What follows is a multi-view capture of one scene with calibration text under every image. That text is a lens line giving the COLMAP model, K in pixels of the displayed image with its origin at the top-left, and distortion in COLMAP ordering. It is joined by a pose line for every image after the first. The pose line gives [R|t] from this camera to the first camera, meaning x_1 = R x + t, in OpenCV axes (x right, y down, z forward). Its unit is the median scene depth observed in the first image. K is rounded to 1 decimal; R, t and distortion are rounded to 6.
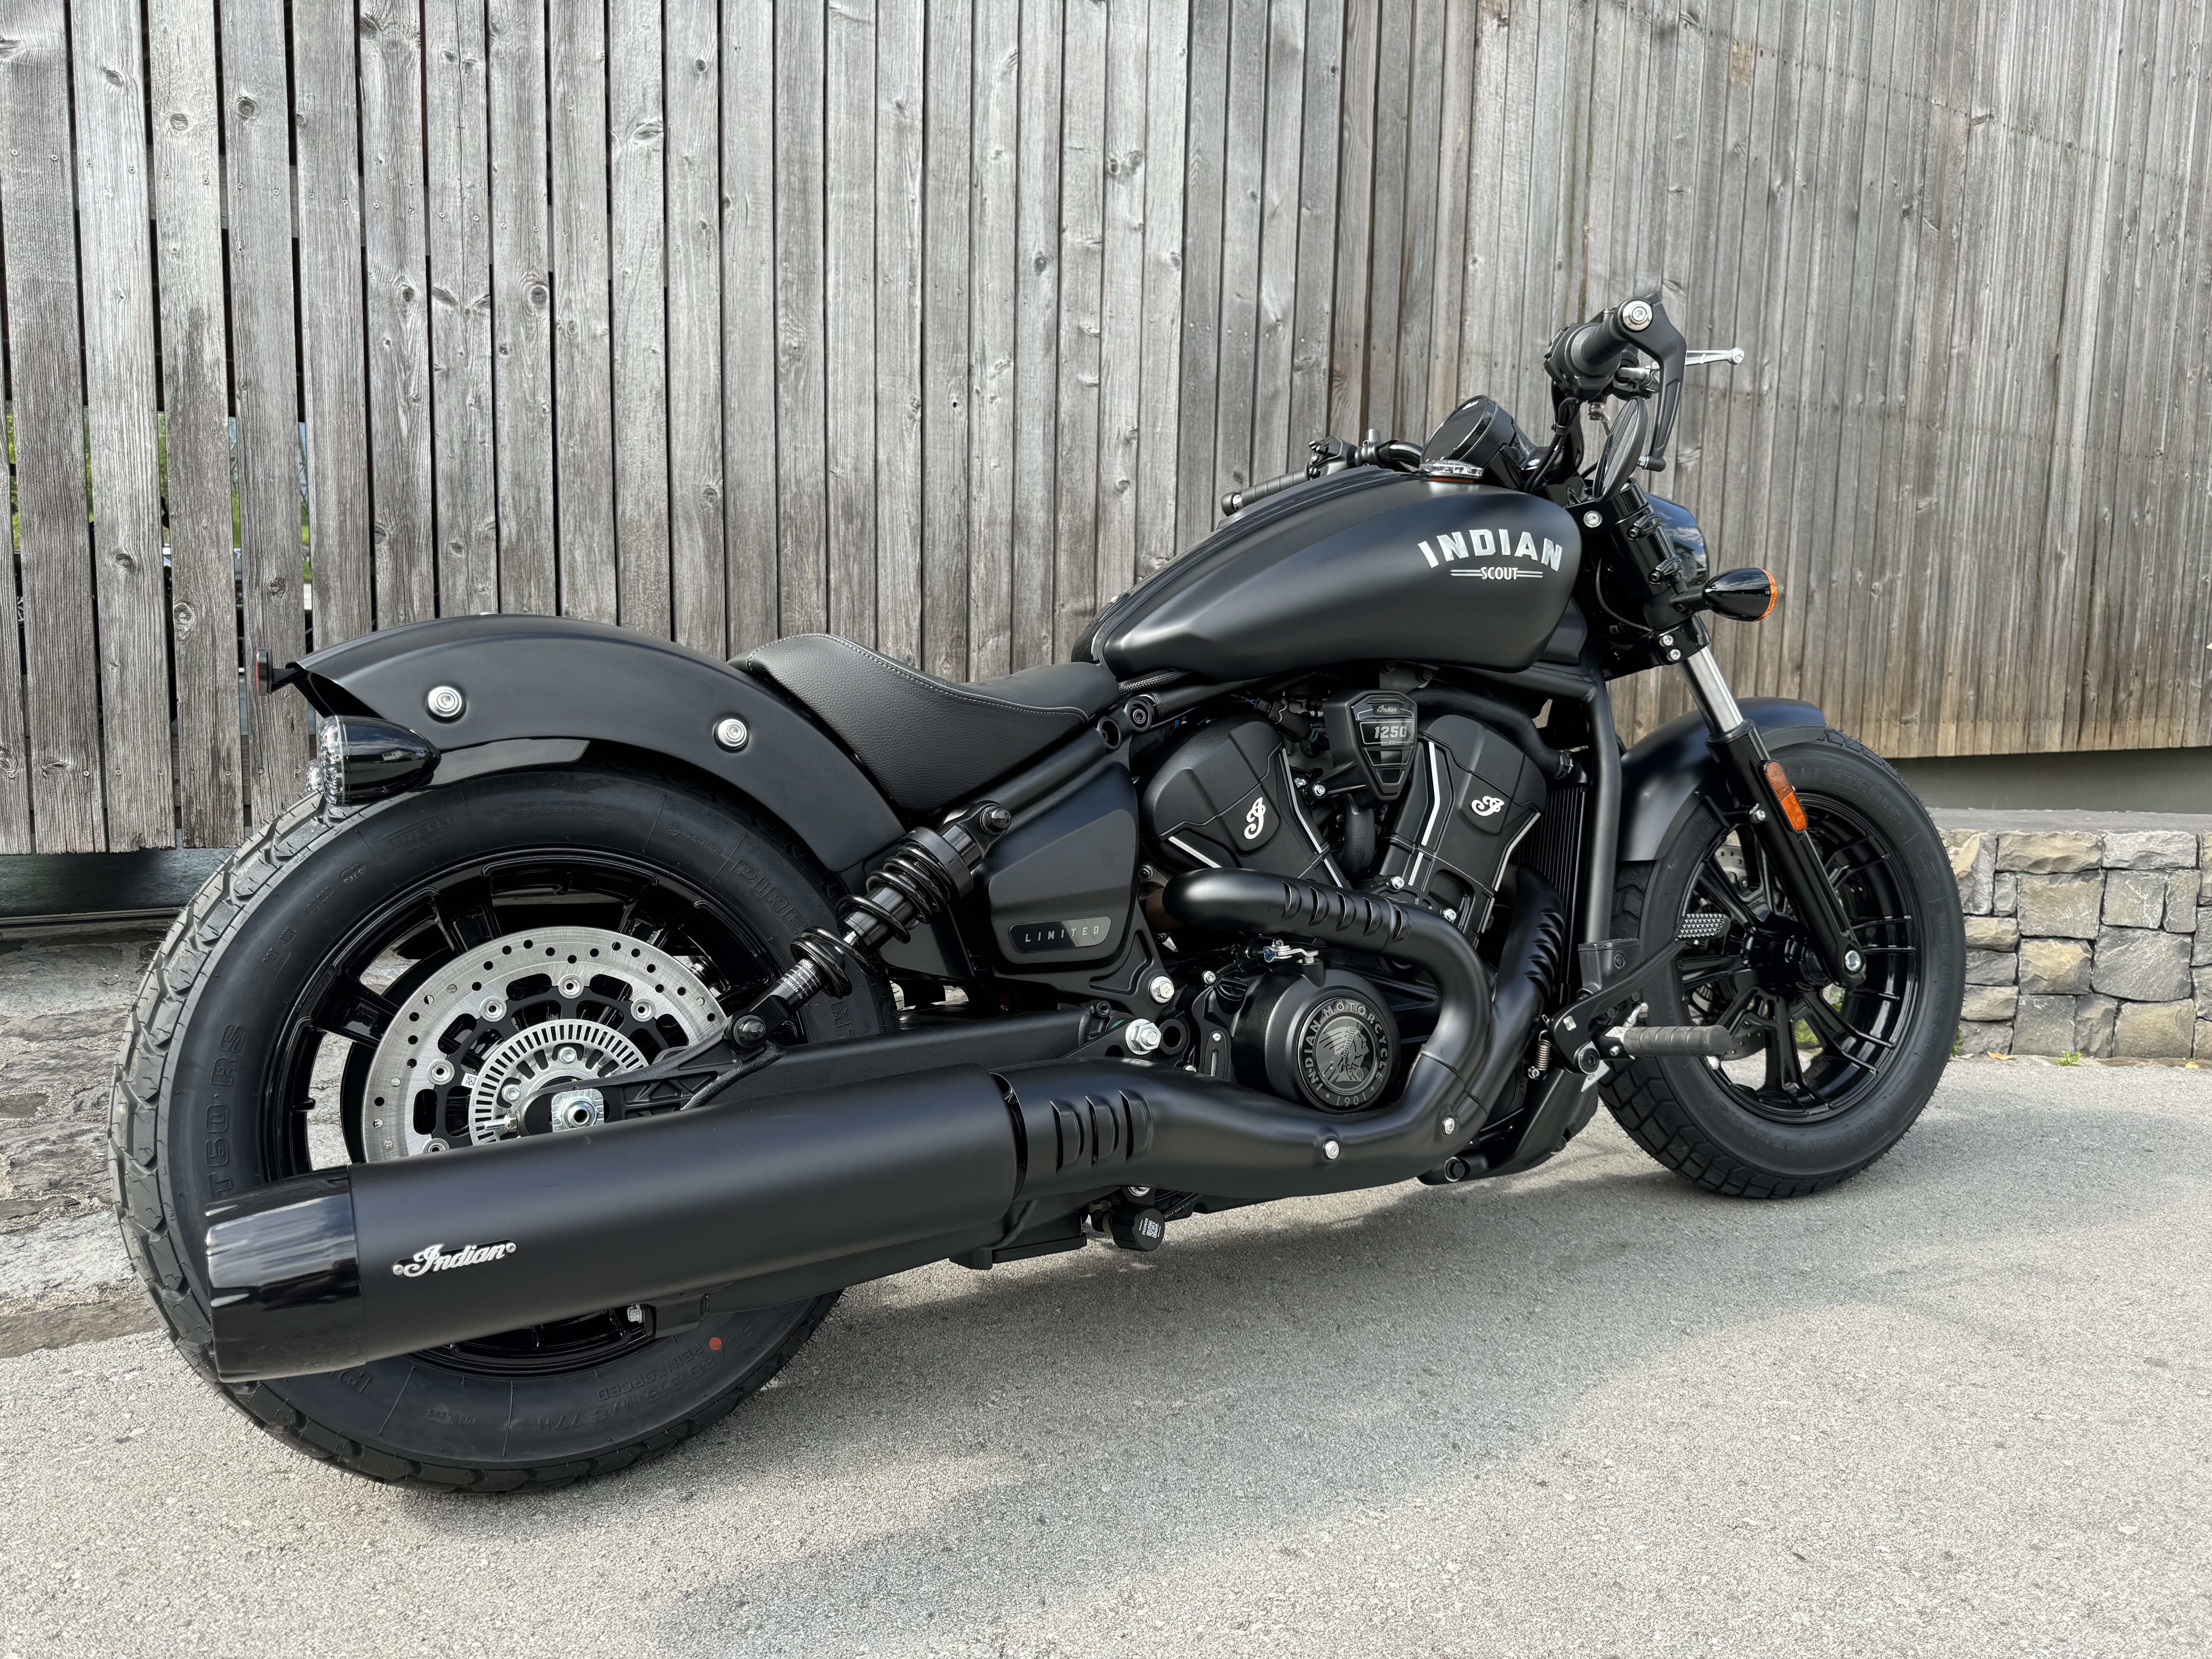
lens RADIAL K [[1578.9, 0, 1108.7], [0, 1578.9, 831.4], [0, 0, 1]] dist [0.059796, -0.096598]
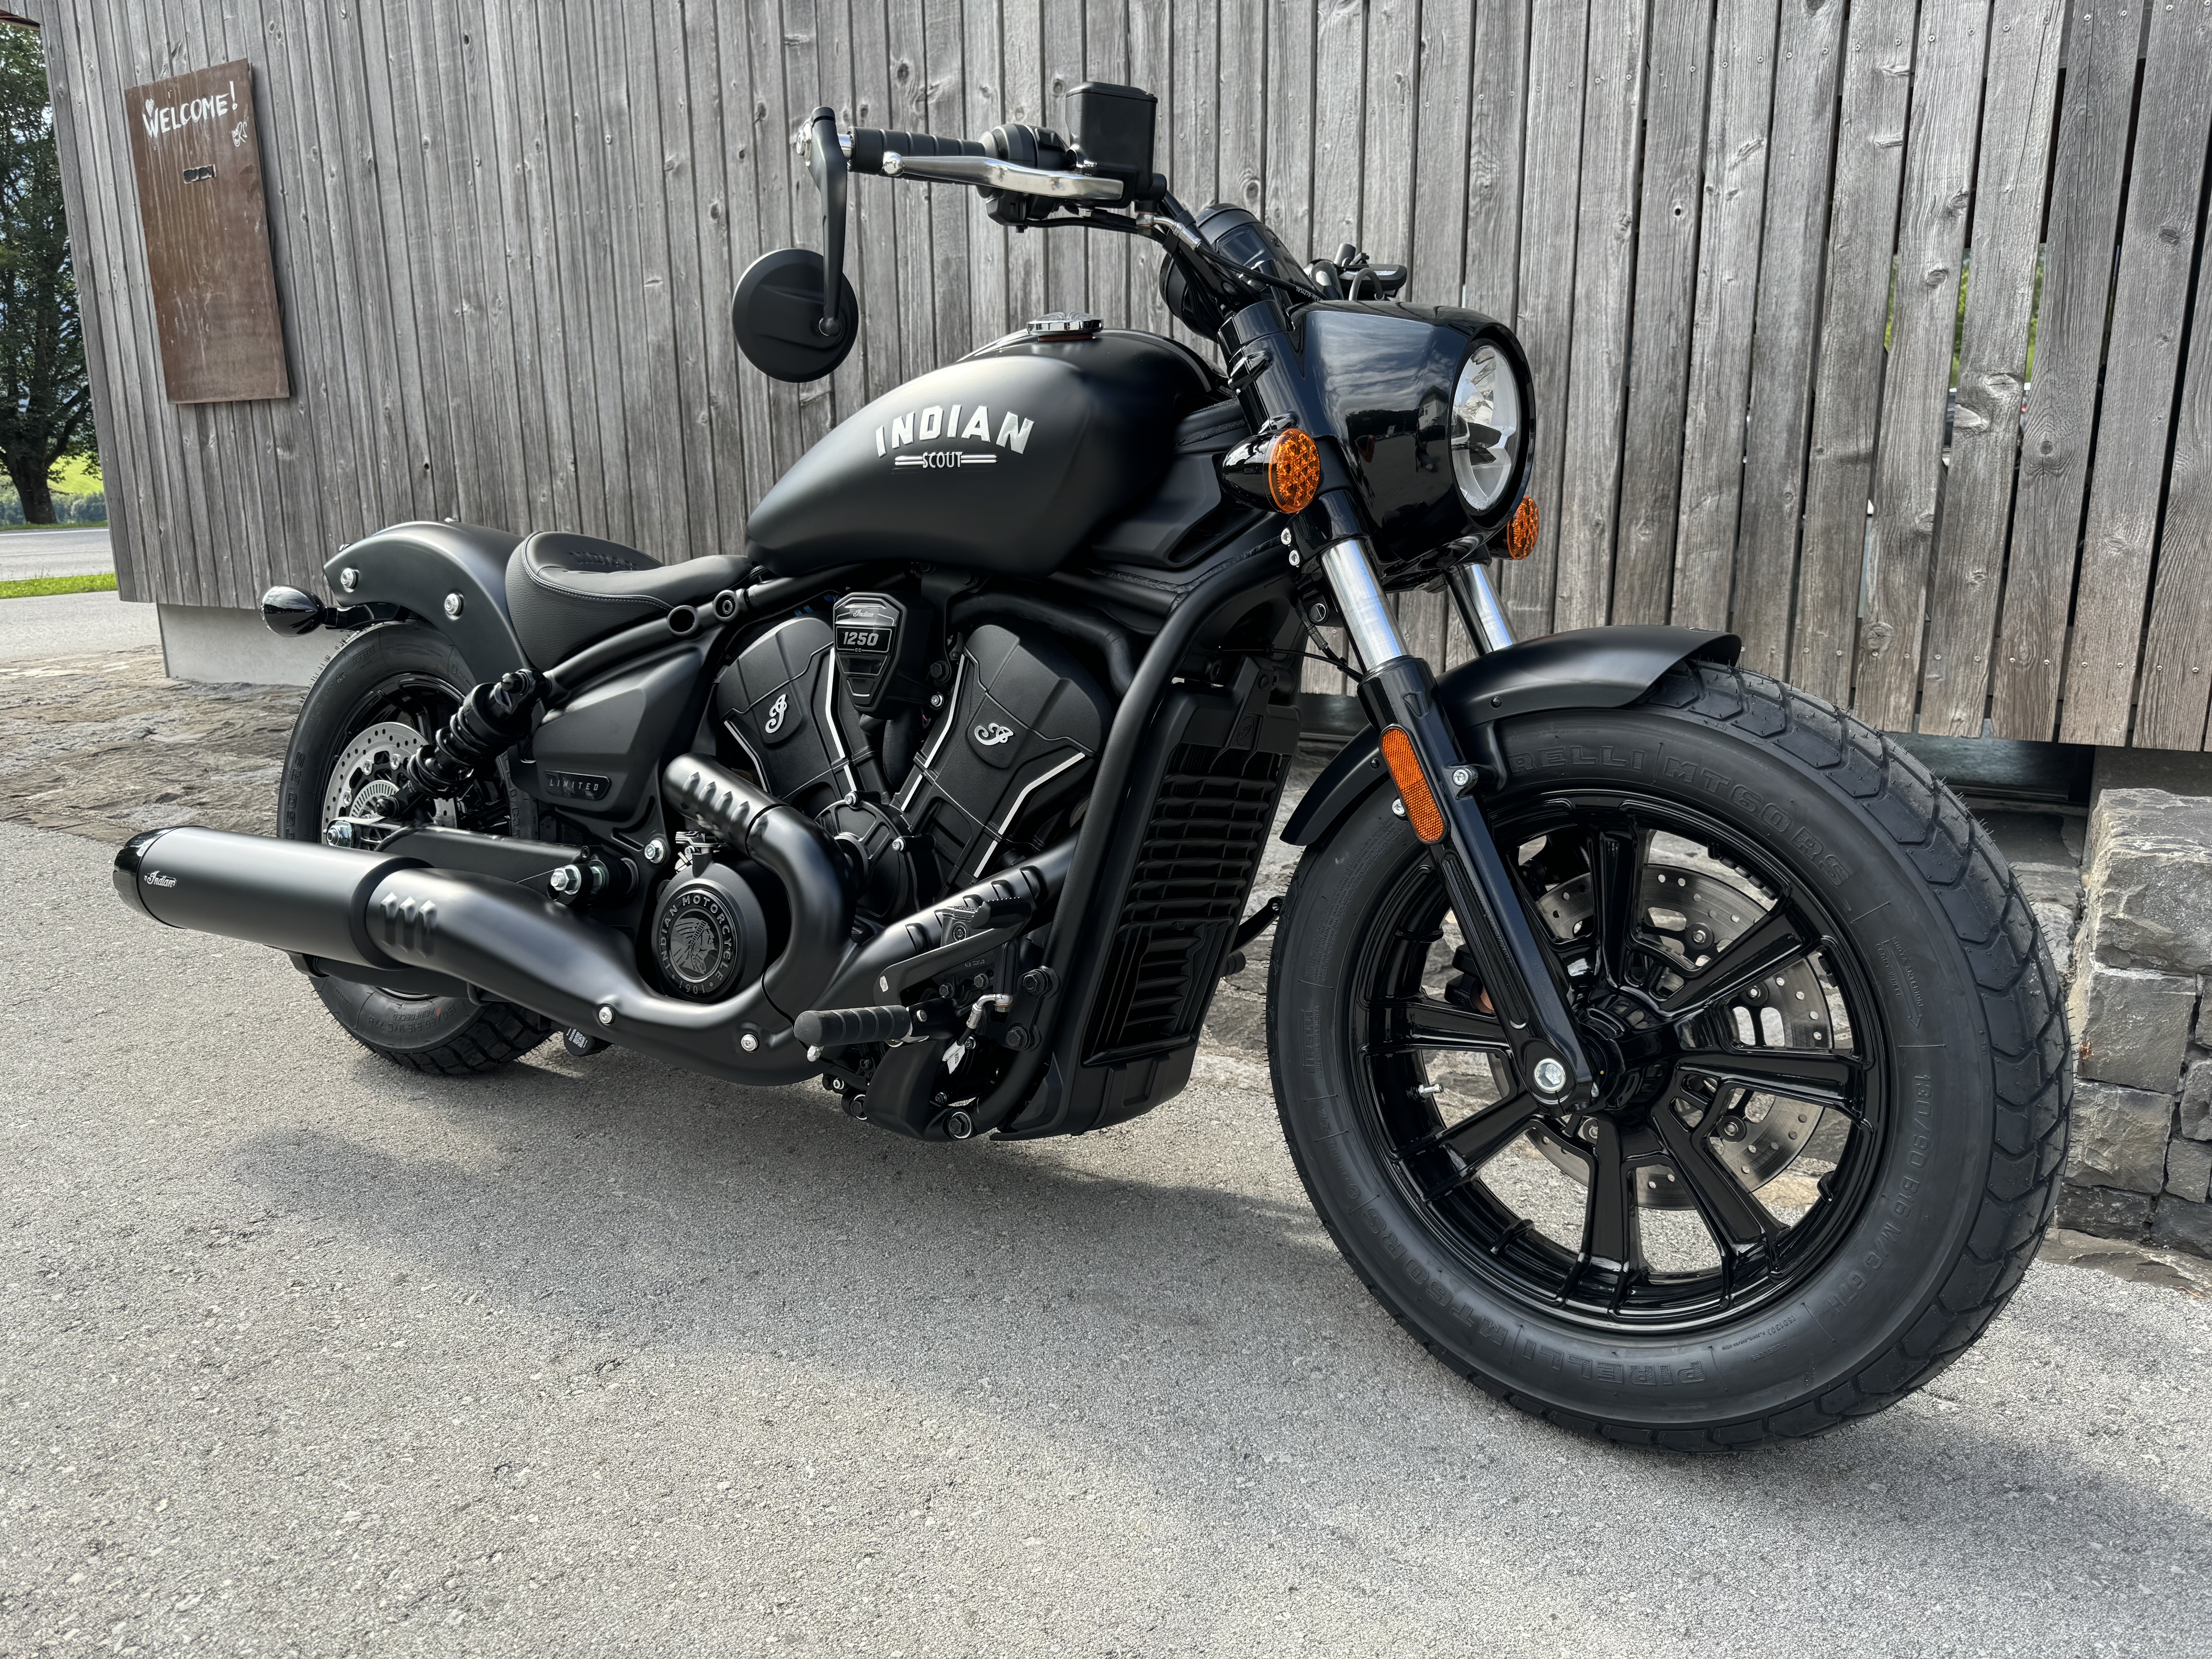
lens RADIAL K [[1578.9, 0, 1108.7], [0, 1578.9, 831.4], [0, 0, 1]] dist [0.059796, -0.096598]
pose [[0.464400, 0.171768, -0.868809, 0.592861], [-0.081233, 0.985137, 0.151346, -0.056973], [0.881892, 0.000290, 0.471451, 0.377533]]
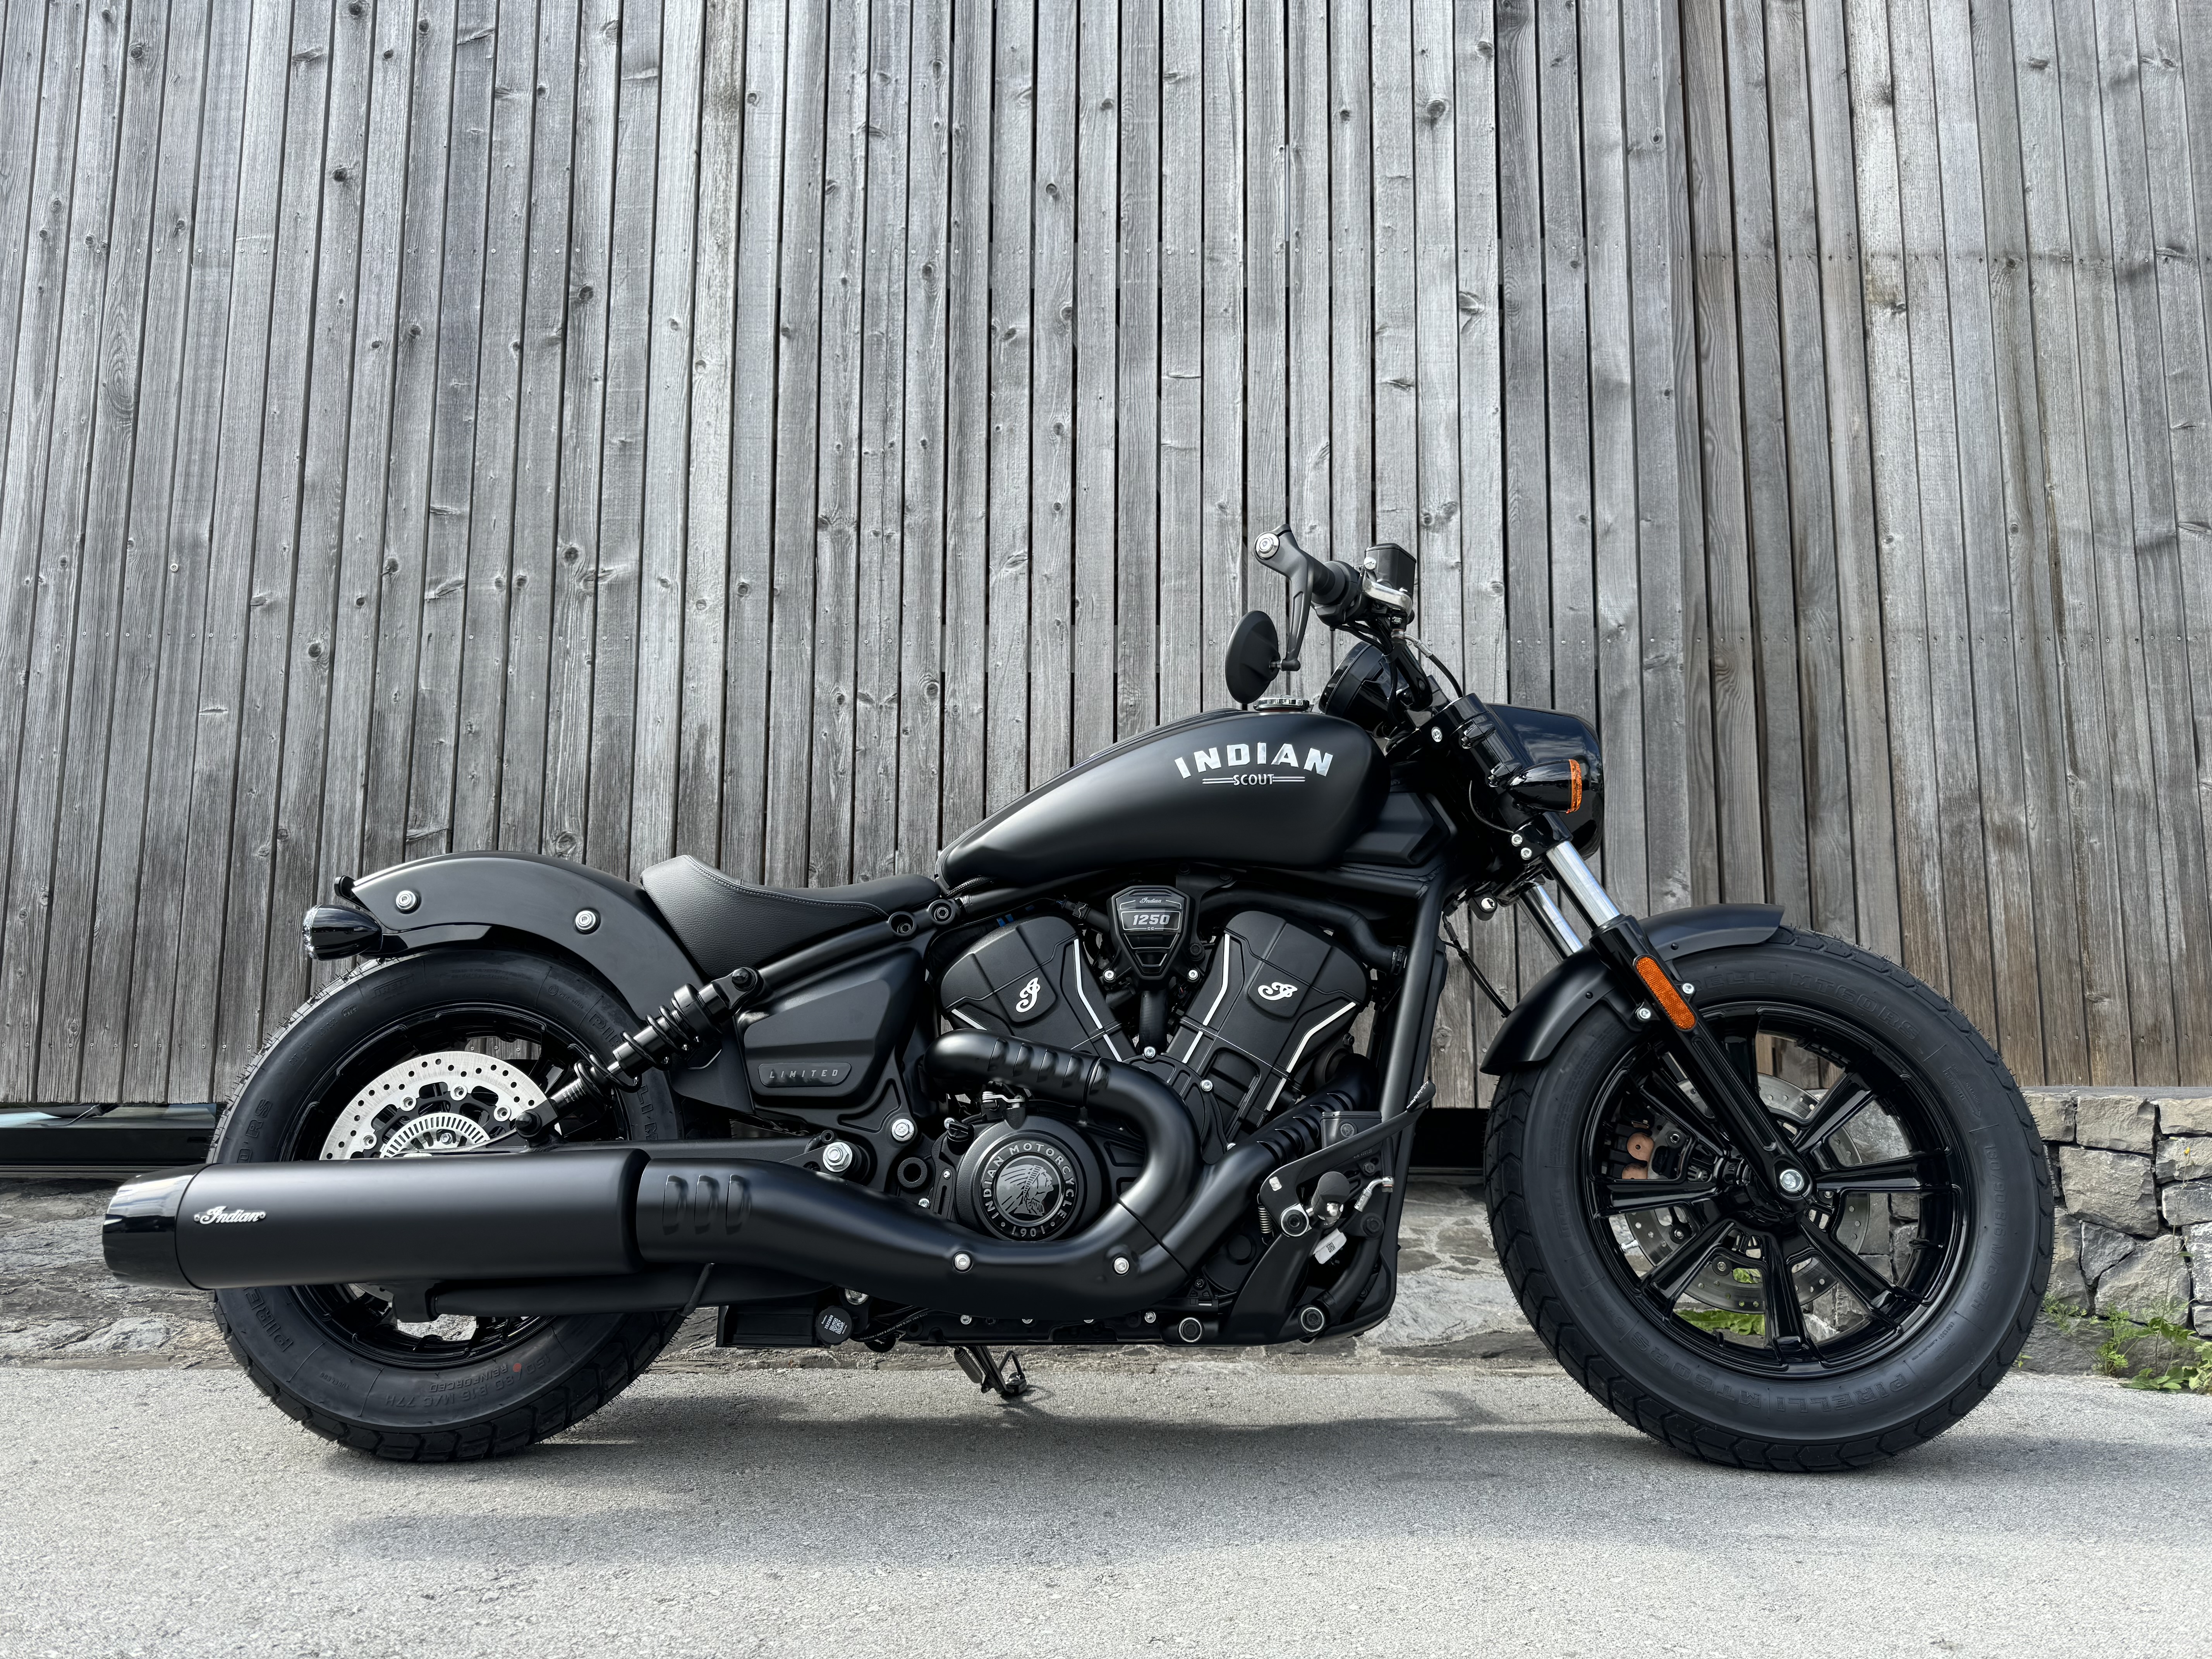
lens RADIAL K [[1555.5, 0, 1107.0], [0, 1555.5, 834.8], [0, 0, 1]] dist [0.153282, -0.288137]
pose [[0.857774, -0.083812, -0.507149, 0.399432], [-0.045204, 0.970496, -0.236842, 0.079926], [0.512036, 0.226082, 0.828677, 0.019275]]
